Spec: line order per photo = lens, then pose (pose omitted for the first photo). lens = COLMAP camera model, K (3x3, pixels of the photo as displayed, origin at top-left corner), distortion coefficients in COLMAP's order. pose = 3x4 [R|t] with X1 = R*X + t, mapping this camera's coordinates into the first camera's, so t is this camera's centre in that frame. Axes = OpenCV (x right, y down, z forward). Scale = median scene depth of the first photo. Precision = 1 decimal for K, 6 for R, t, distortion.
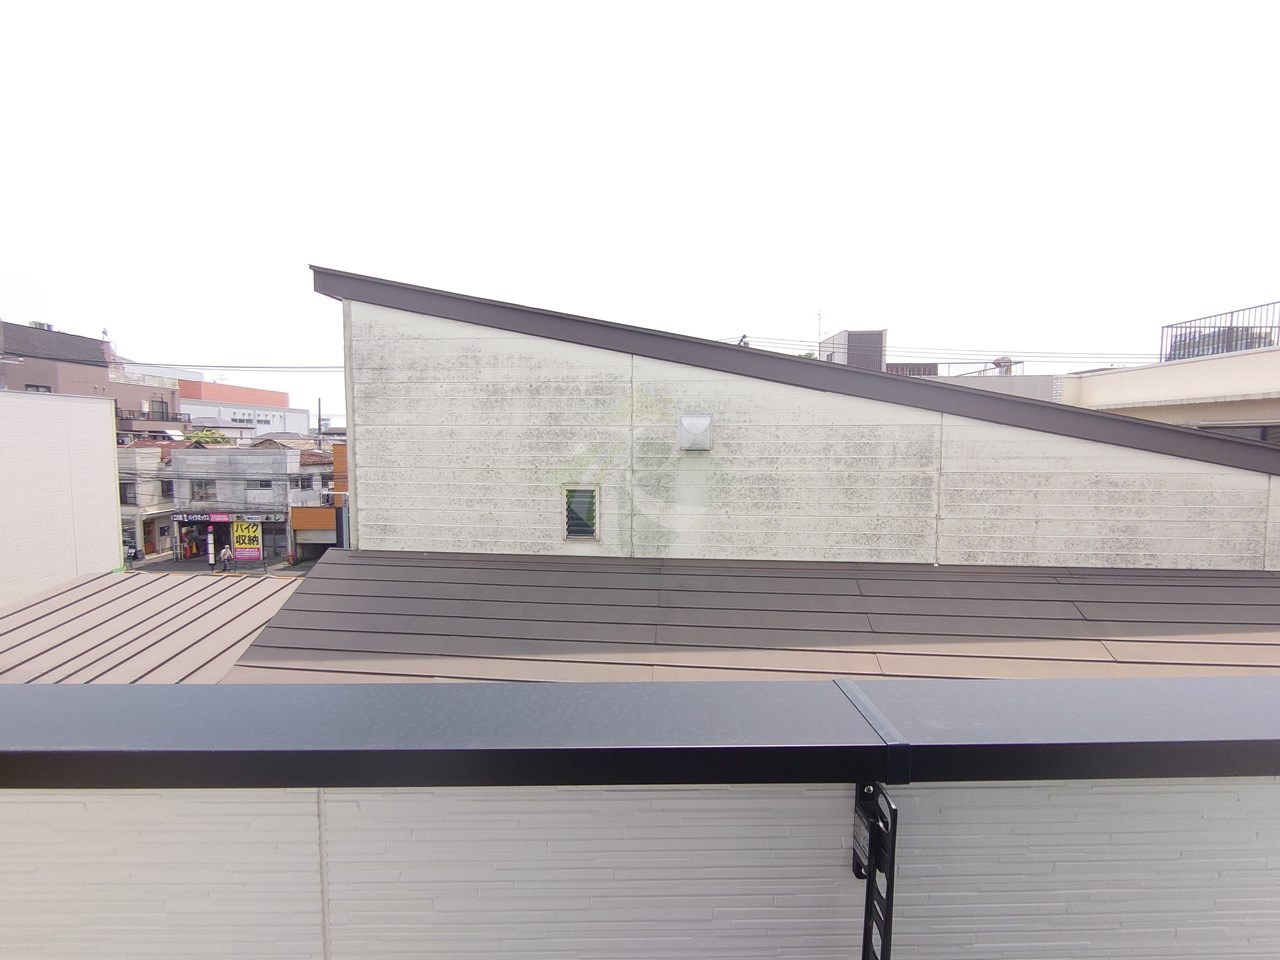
lens RADIAL K [[545.6, 0, 638.9], [0, 545.6, 477.0], [0, 0, 1]] dist [-0.001903, -0.001459]
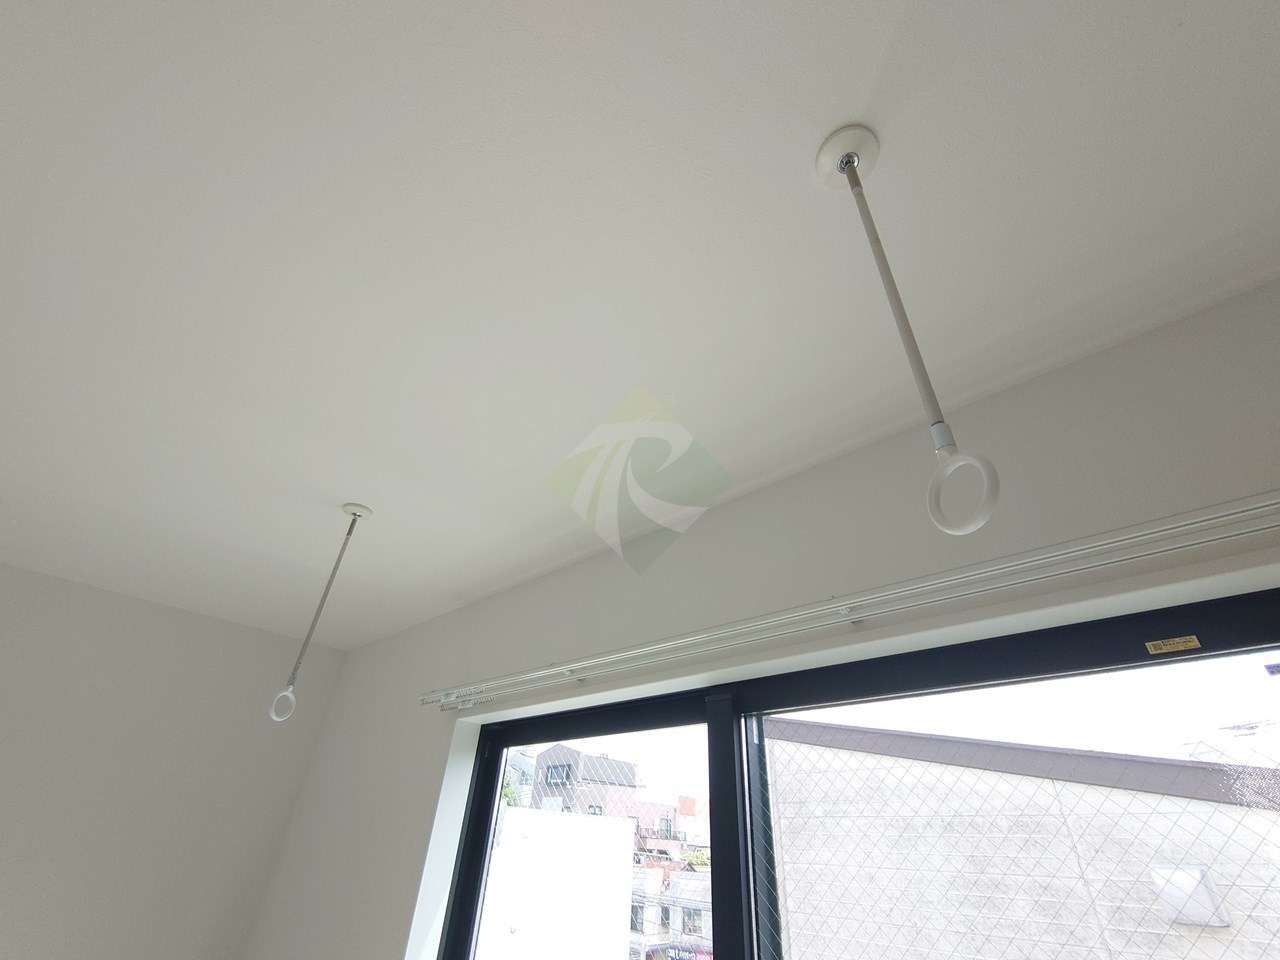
lens RADIAL K [[545.6, 0, 637.4], [0, 545.6, 475.1], [0, 0, 1]] dist [-0.001903, -0.001459]
pose [[0.721294, -0.371281, -0.584710, 0.195666], [-0.089563, 0.787105, -0.610283, -0.013664], [0.686814, 0.492561, 0.534481, -0.170486]]
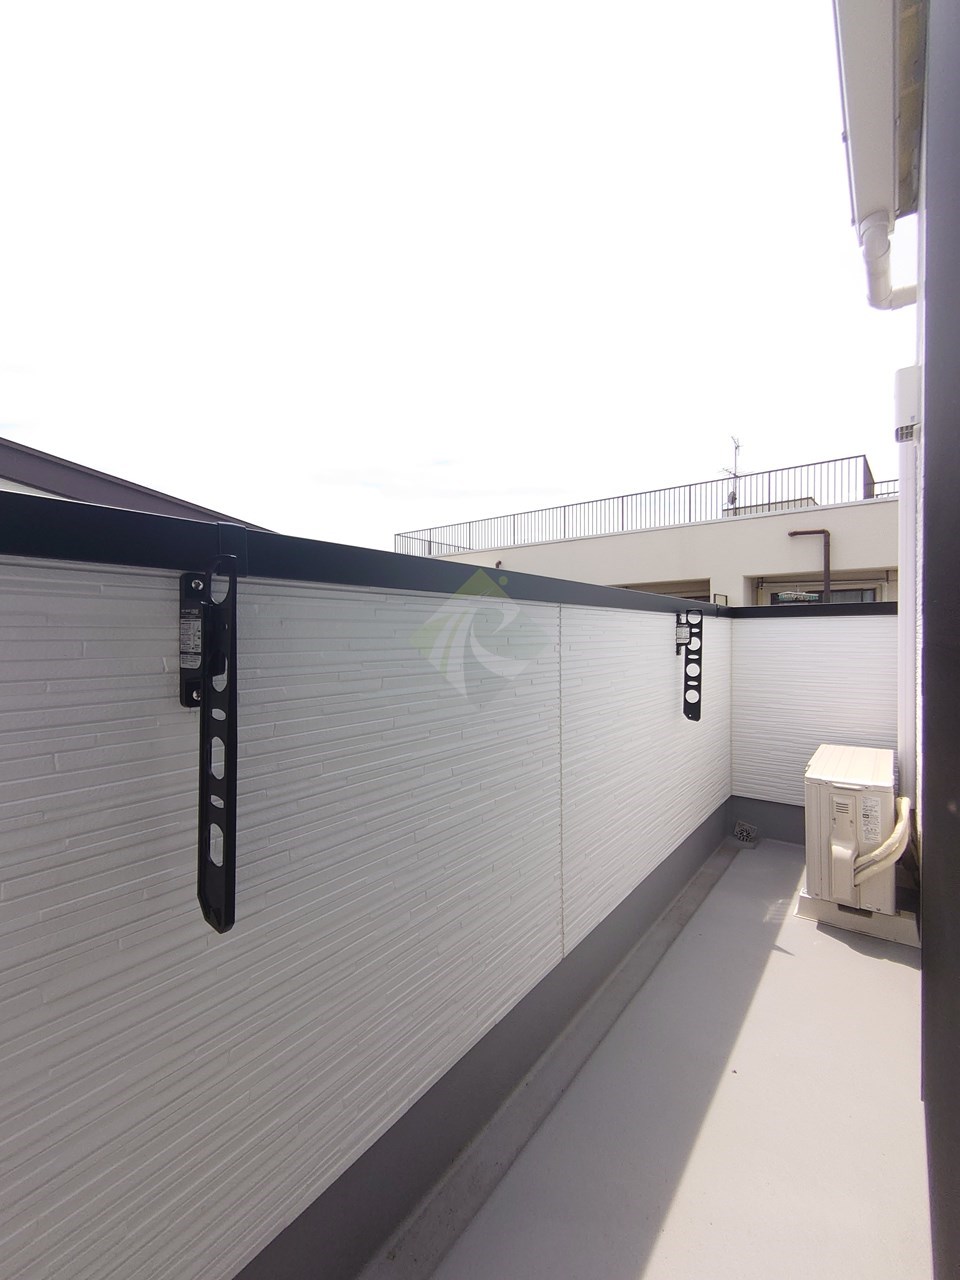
lens RADIAL K [[545.6, 0, 482.3], [0, 545.6, 640.8], [0, 0, 1]] dist [-0.001903, -0.001459]
pose [[0.614402, -0.018267, 0.788782, 0.008759], [0.056899, 0.998155, -0.021205, 0.109527], [-0.786939, 0.057909, 0.614307, 0.032347]]
